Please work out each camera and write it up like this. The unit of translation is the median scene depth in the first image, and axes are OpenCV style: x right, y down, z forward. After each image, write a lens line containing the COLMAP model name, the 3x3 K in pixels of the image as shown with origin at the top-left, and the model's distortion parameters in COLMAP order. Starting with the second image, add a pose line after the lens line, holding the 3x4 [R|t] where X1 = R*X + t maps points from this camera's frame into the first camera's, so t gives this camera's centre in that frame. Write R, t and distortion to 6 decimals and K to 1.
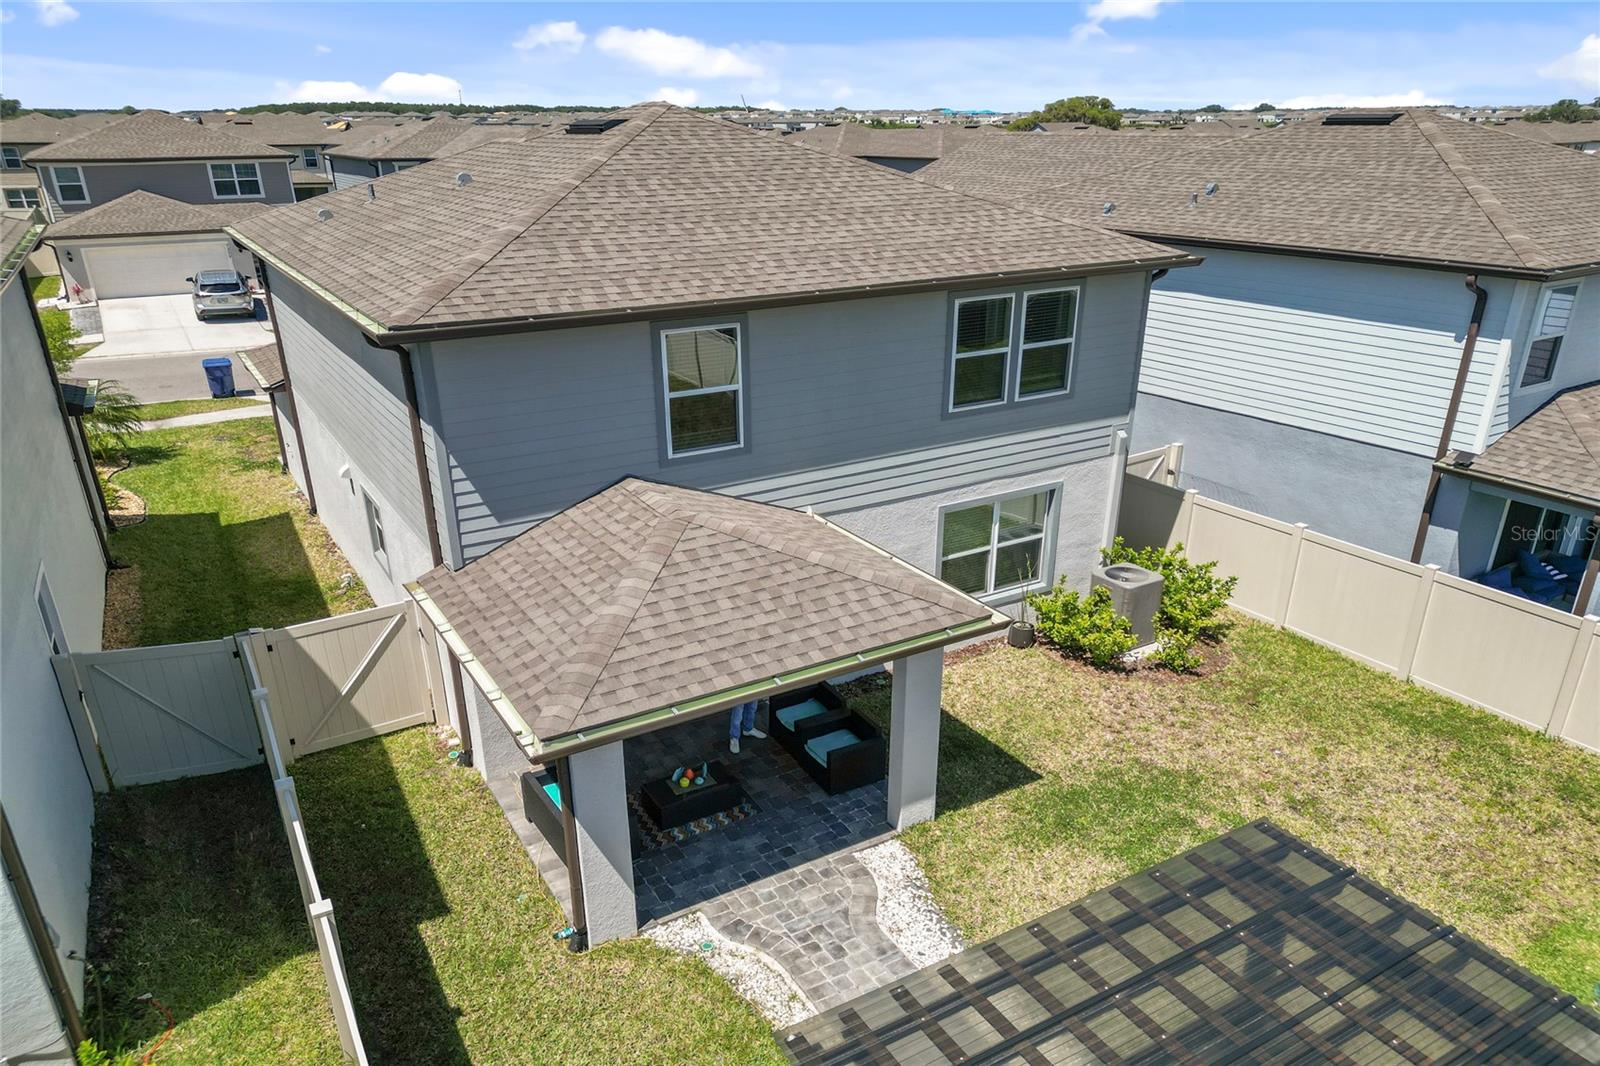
lens RADIAL K [[1131.2, 0, 772.2], [0, 1131.2, 594.1], [0, 0, 1]] dist [0.096977, -0.105815]
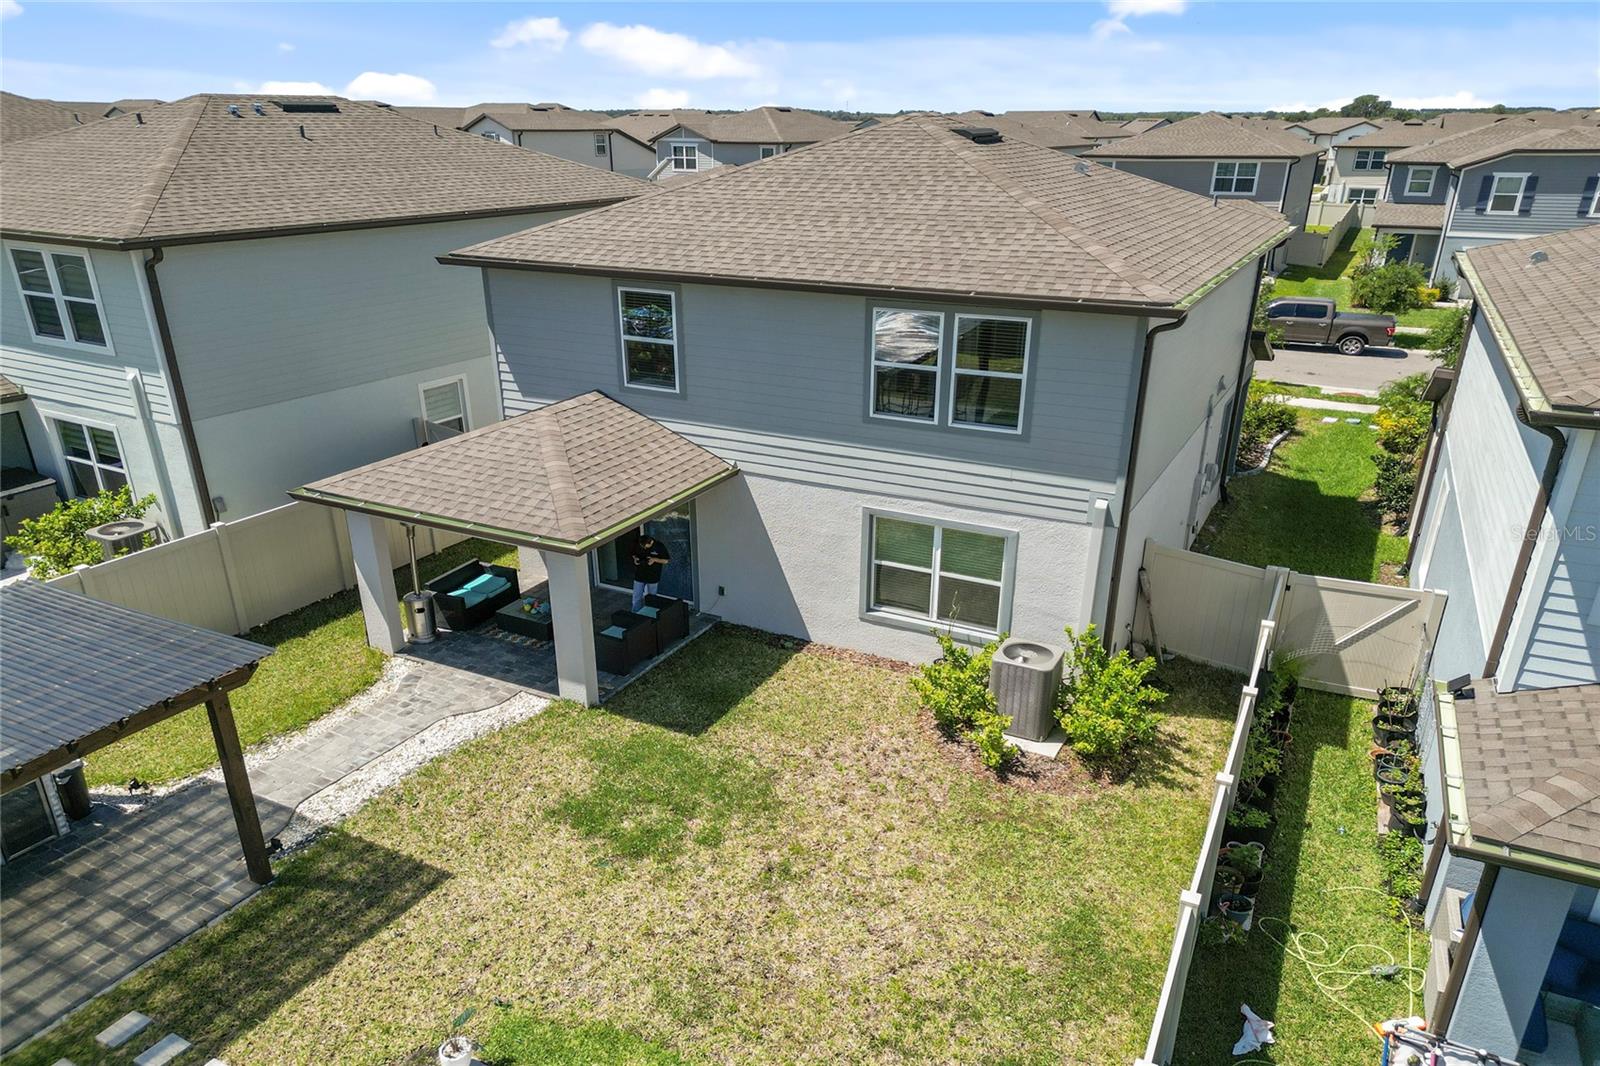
lens RADIAL K [[1094.1, 0, 771.2], [0, 1094.1, 591.7], [0, 0, 1]] dist [0.068516, -0.035648]
pose [[0.514268, 0.341449, -0.786728, 0.942213], [-0.332204, 0.925023, 0.184316, -0.165878], [0.790676, 0.166567, 0.589140, 0.370890]]
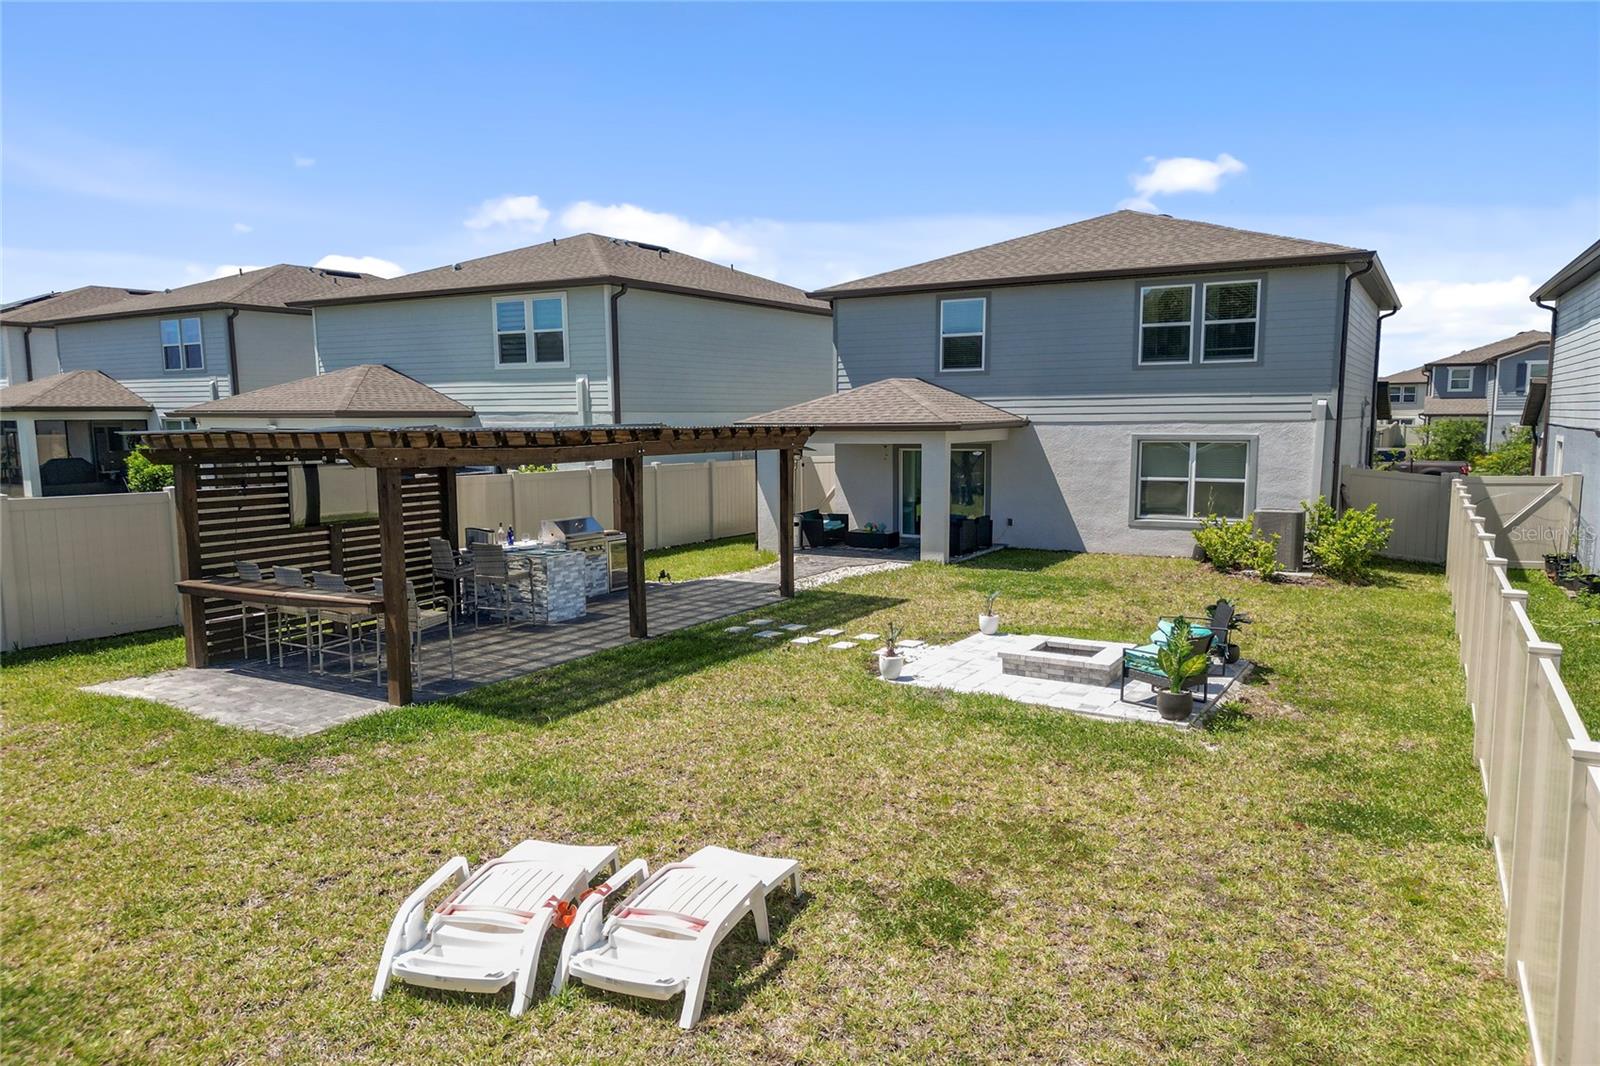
lens RADIAL K [[1116.7, 0, 774.3], [0, 1116.7, 531.0], [0, 0, 1]] dist [0.024951, -0.001635]
pose [[0.485554, 0.099058, -0.868576, 1.191056], [-0.335212, 0.938712, -0.080334, 0.305431], [0.807385, 0.330163, 0.489000, -0.004653]]
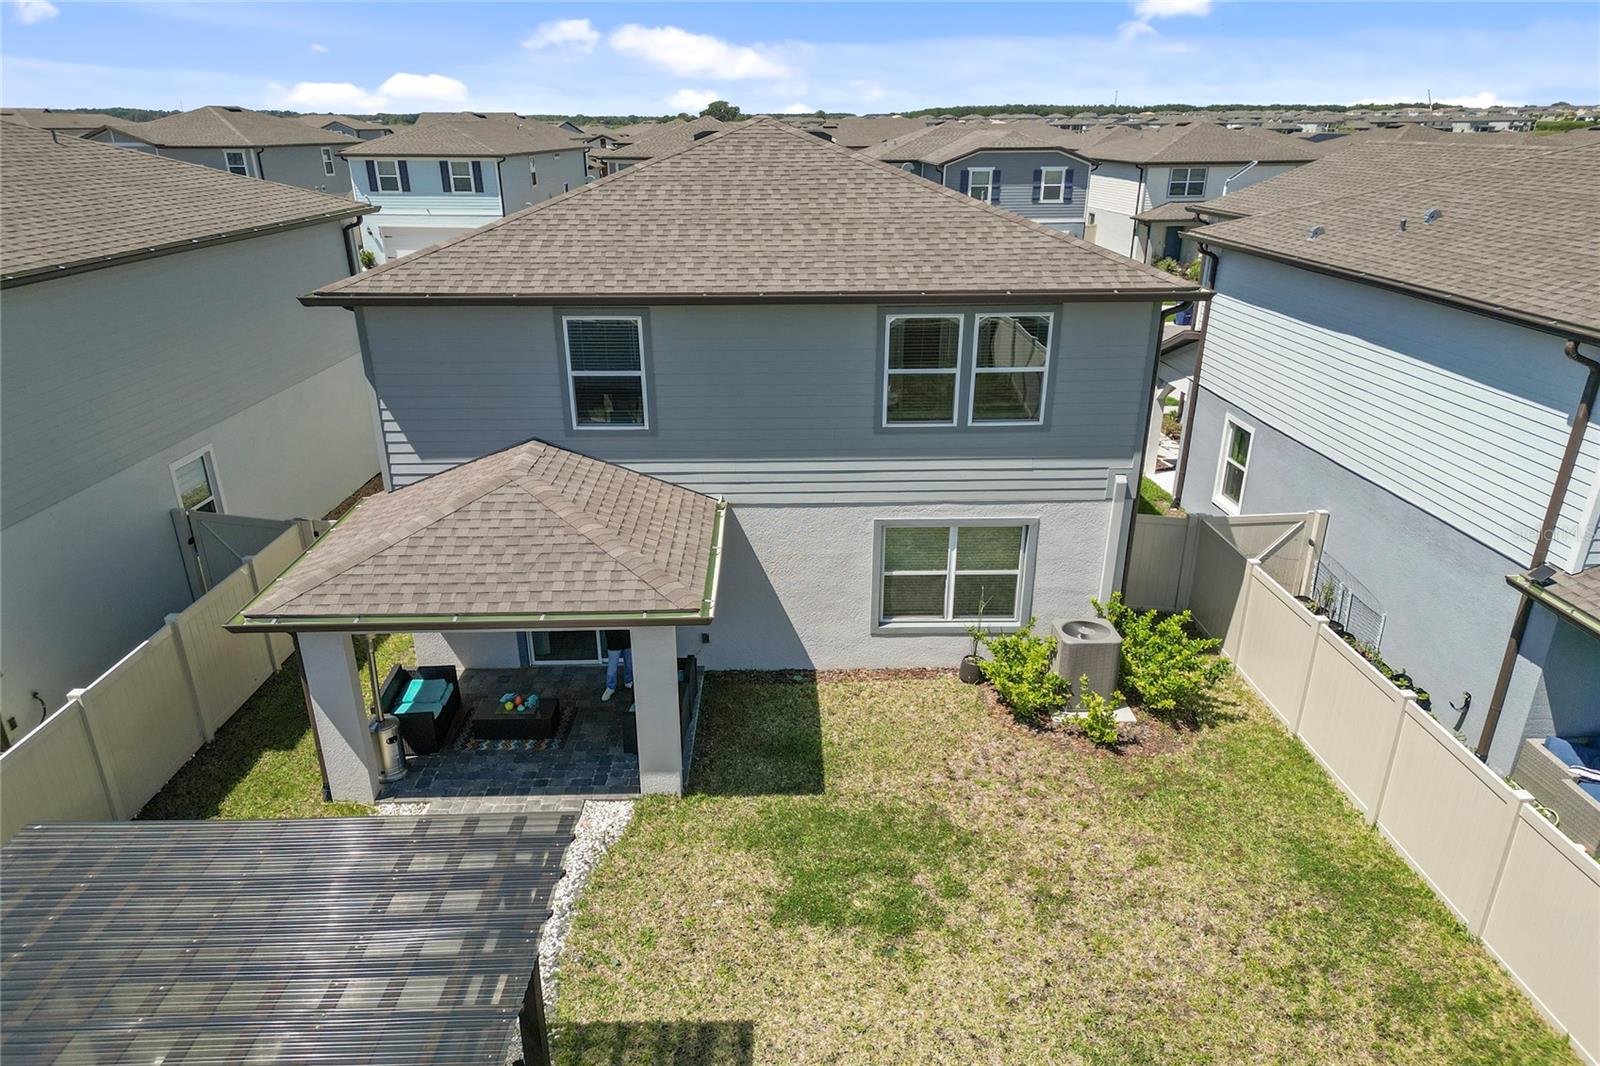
lens RADIAL K [[1111.0, 0, 766.4], [0, 1111.0, 591.9], [0, 0, 1]] dist [0.066533, -0.055450]
pose [[0.863984, 0.196524, -0.463583, 0.548512], [-0.194208, 0.979512, 0.053292, -0.049709], [0.464559, 0.043988, 0.884449, 0.093288]]
